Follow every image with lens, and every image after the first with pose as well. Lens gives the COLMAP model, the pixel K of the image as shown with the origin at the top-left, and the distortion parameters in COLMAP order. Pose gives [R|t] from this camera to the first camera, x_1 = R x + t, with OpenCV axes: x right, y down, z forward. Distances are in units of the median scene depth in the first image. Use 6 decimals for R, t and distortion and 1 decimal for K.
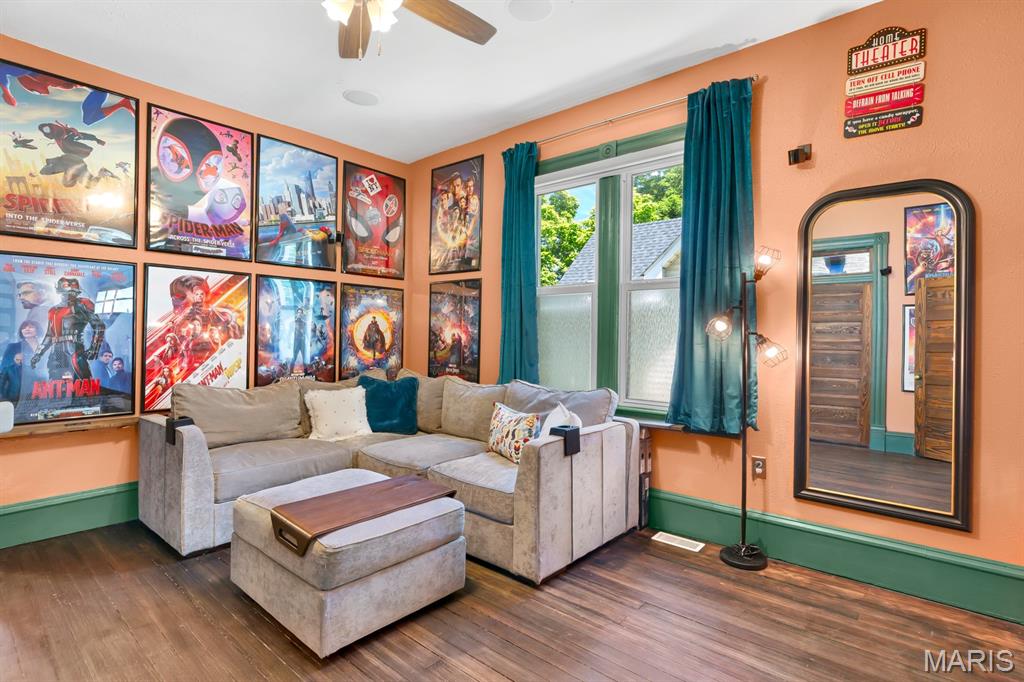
lens RADIAL K [[503.6, 0, 514.9], [0, 503.6, 331.8], [0, 0, 1]] dist [-0.002422, 0.000064]
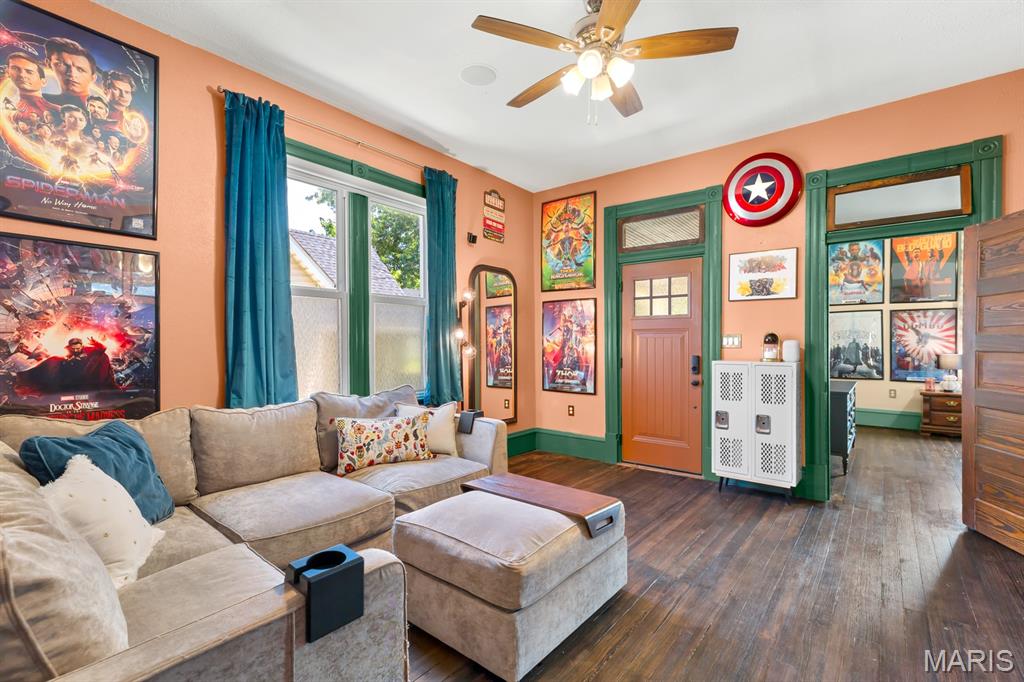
lens RADIAL K [[461.6, 0, 514.2], [0, 461.6, 347.2], [0, 0, 1]] dist [0.005988, -0.000798]
pose [[-0.036577, -0.025111, 0.999015, -0.741464], [-0.011271, 0.999631, 0.024714, -0.006343], [-0.999267, -0.010356, -0.036847, 0.625502]]
